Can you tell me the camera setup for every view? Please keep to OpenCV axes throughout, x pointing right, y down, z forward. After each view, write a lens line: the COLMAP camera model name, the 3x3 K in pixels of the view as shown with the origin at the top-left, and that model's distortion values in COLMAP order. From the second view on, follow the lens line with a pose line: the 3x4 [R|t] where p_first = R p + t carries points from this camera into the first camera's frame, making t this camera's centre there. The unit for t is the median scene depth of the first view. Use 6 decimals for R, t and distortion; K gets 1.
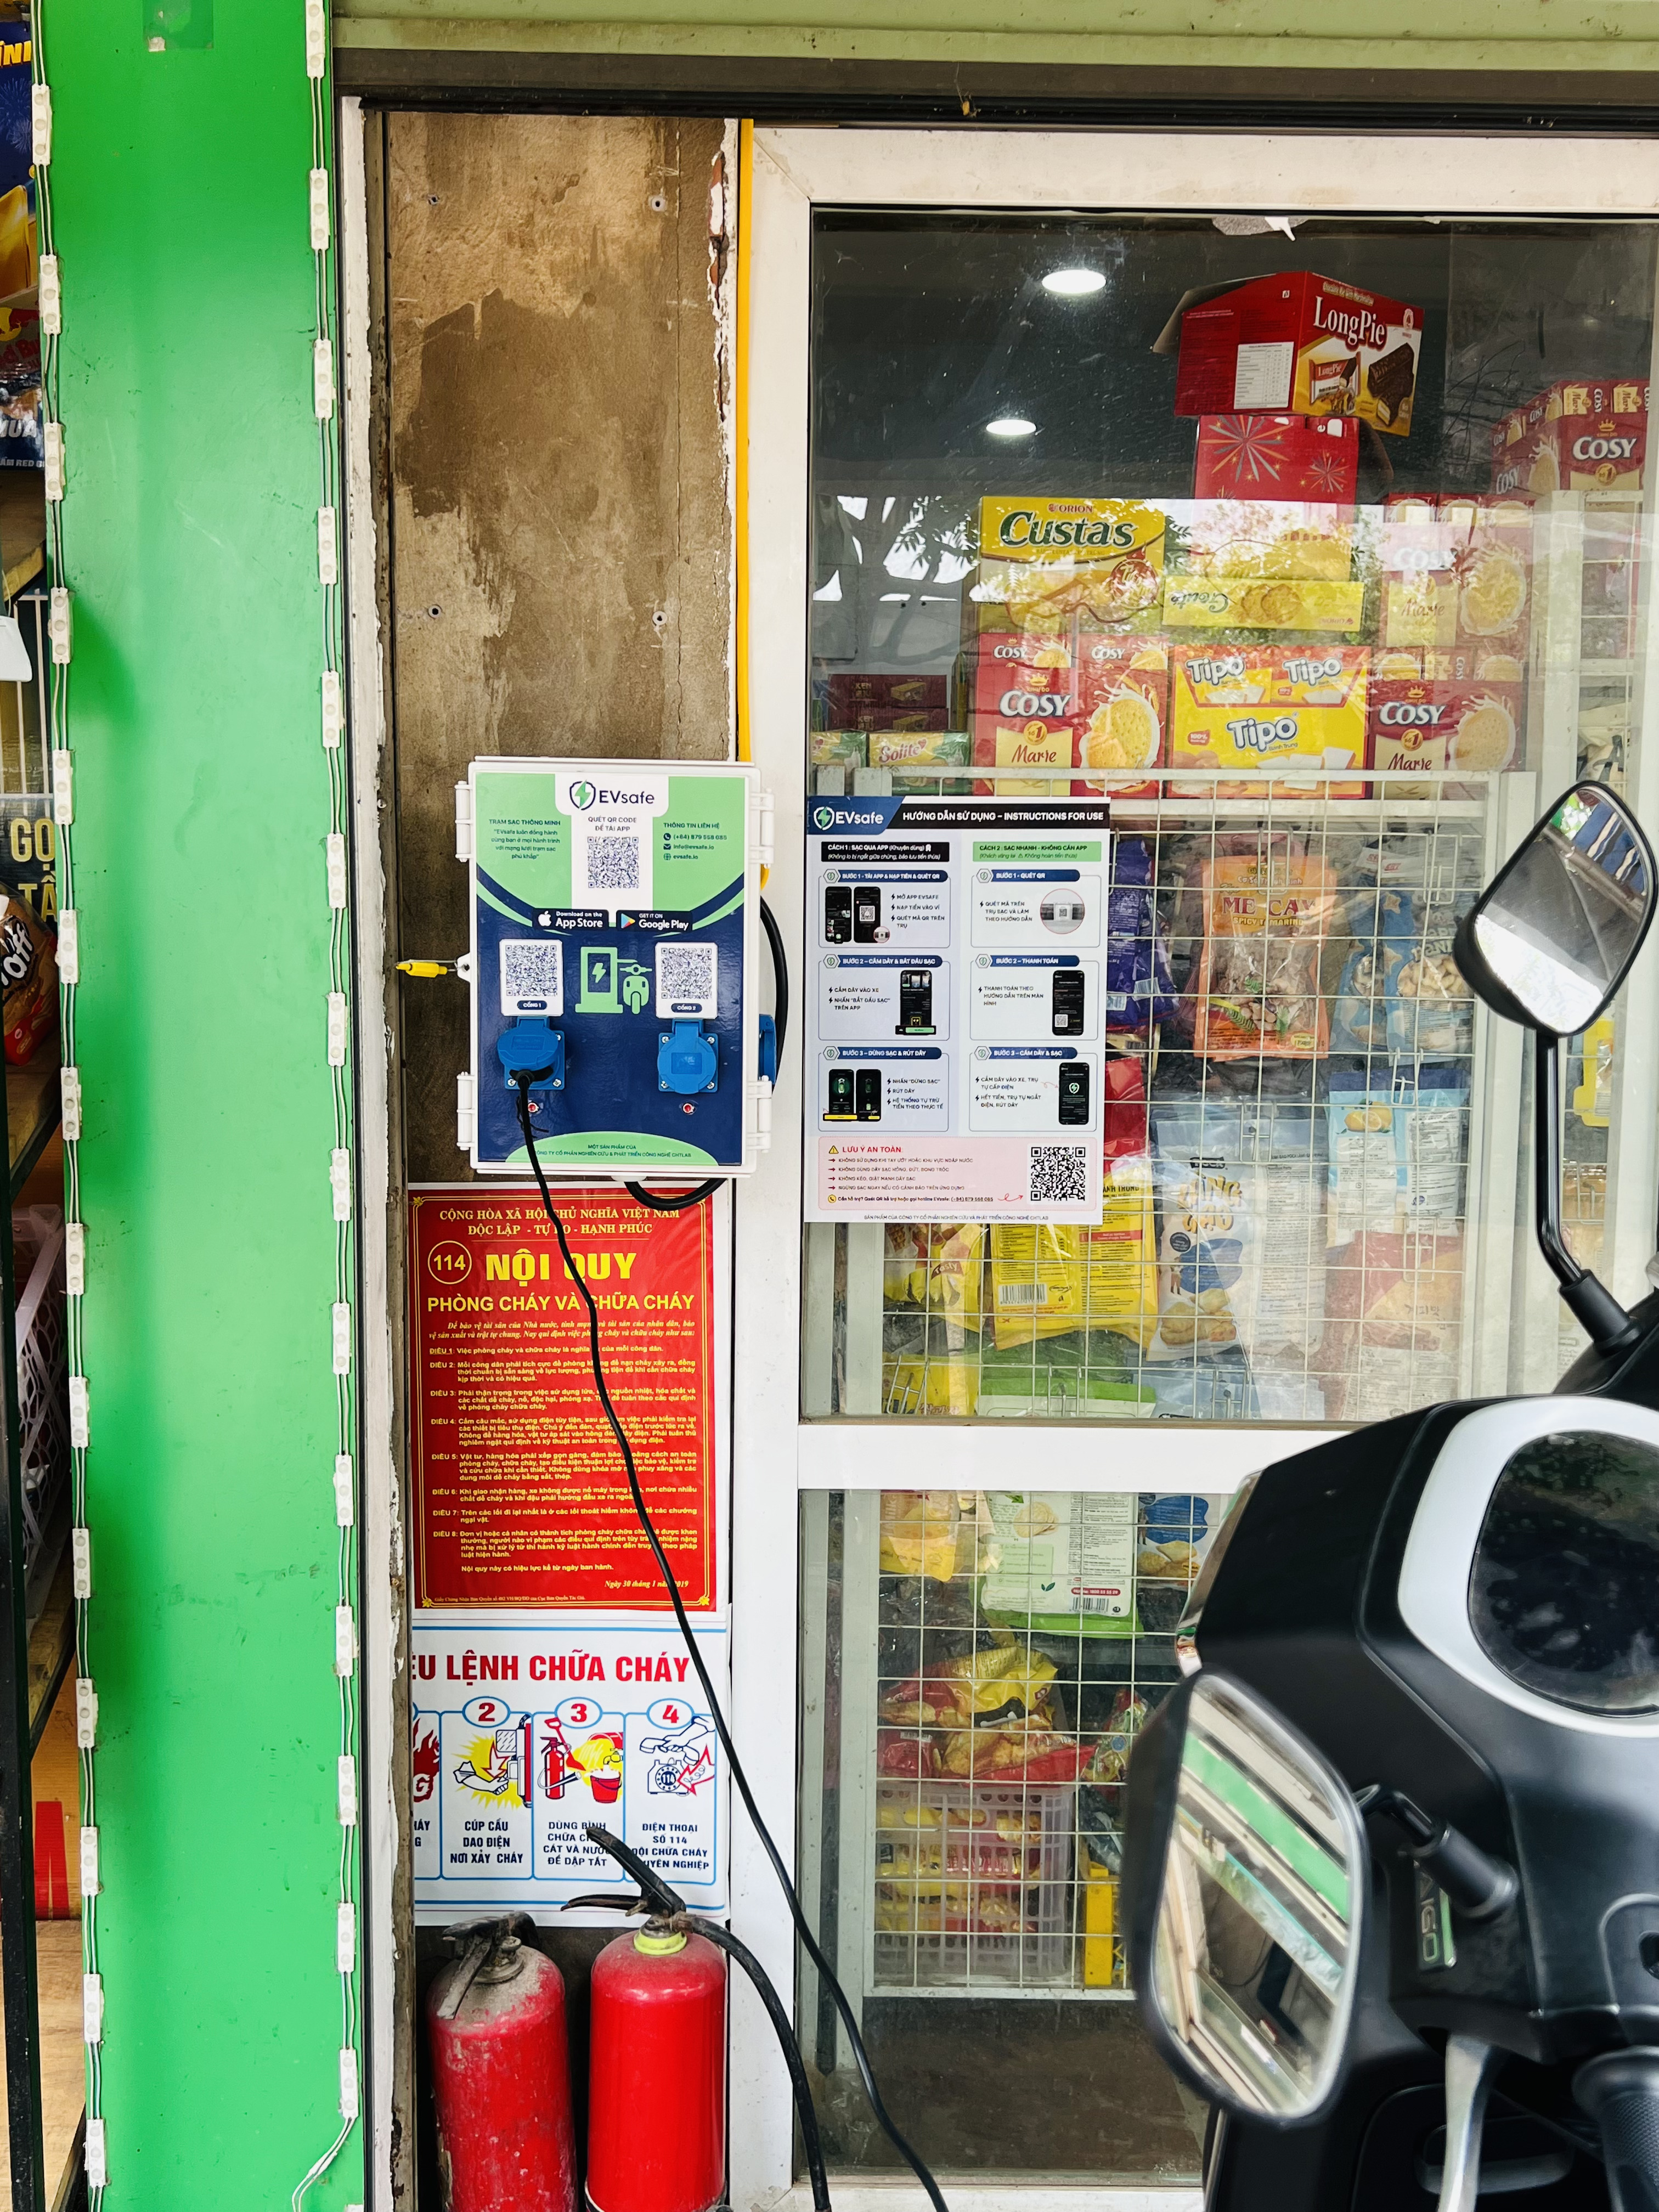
lens RADIAL K [[1915.3, 0, 829.5], [0, 1915.3, 1106.0], [0, 0, 1]] dist [0.145920, -0.210001]
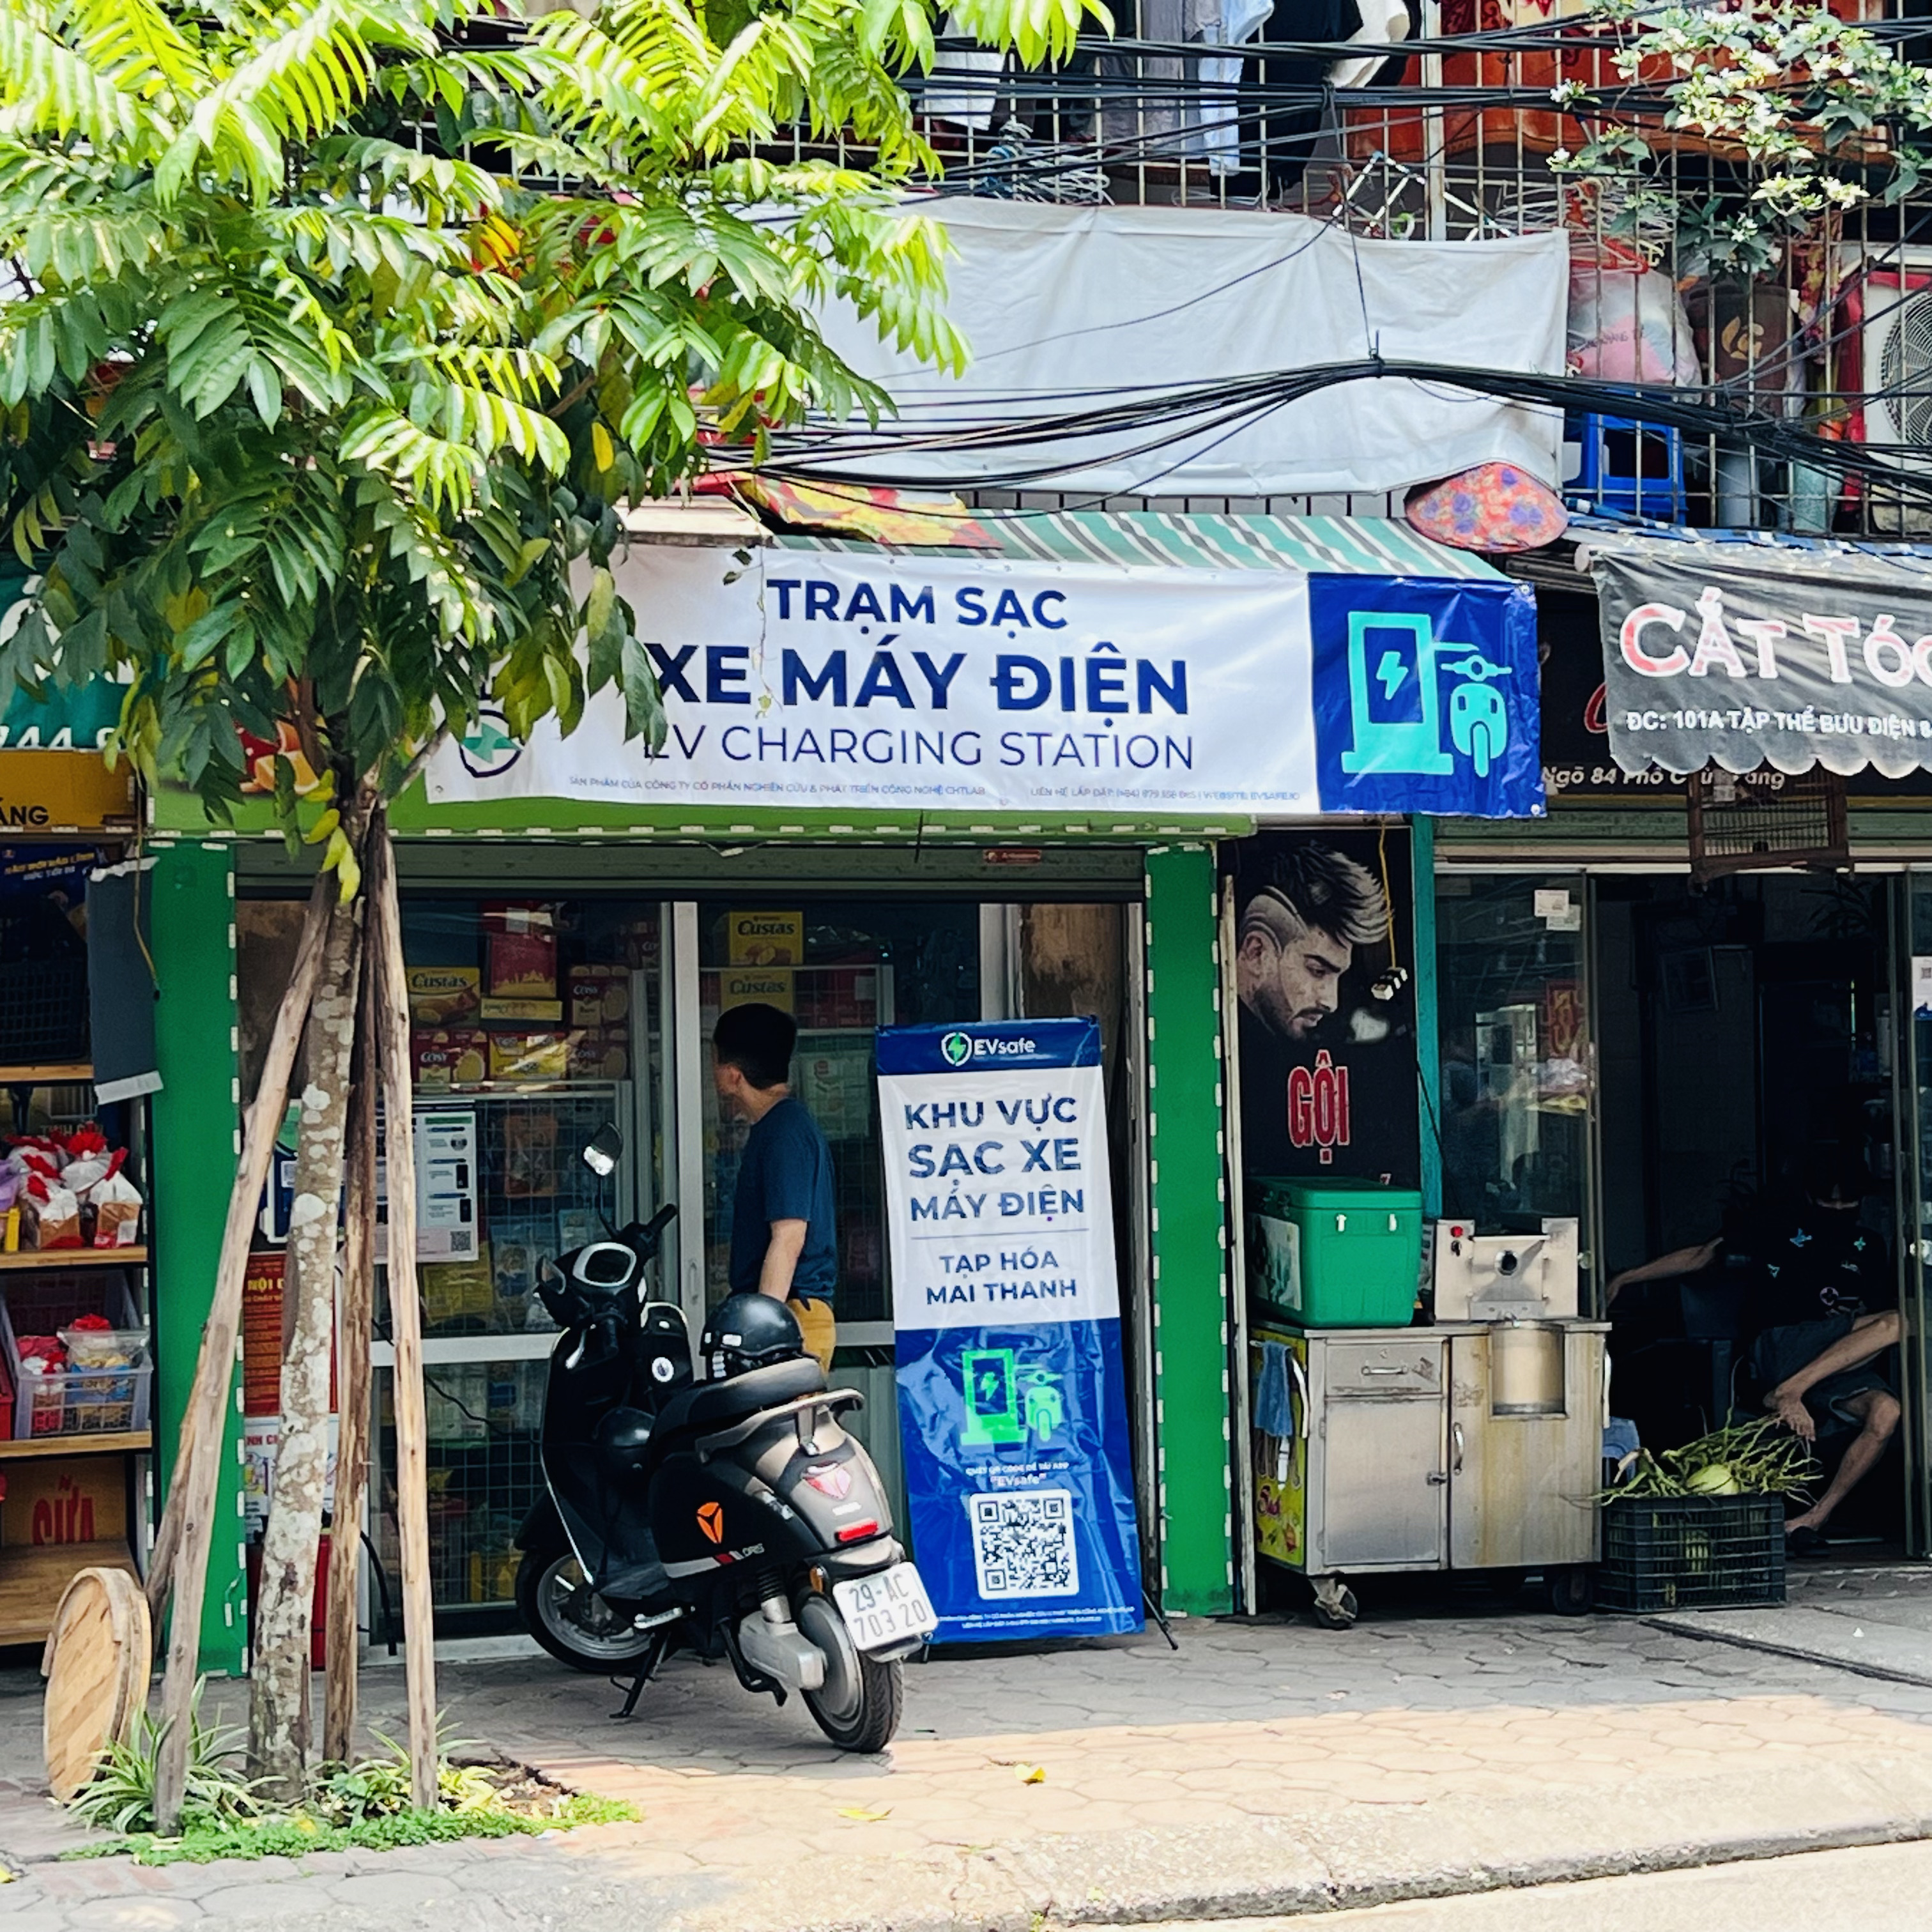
lens RADIAL K [[3669.7, 0, 966.0], [0, 3669.7, 966.0], [0, 0, 1]] dist [0.132147, 0.268761]
pose [[0.958505, -0.019879, 0.284382, -0.655804], [0.053337, 0.992455, -0.110398, 0.258970], [-0.280042, 0.120985, 0.952334, -4.119083]]
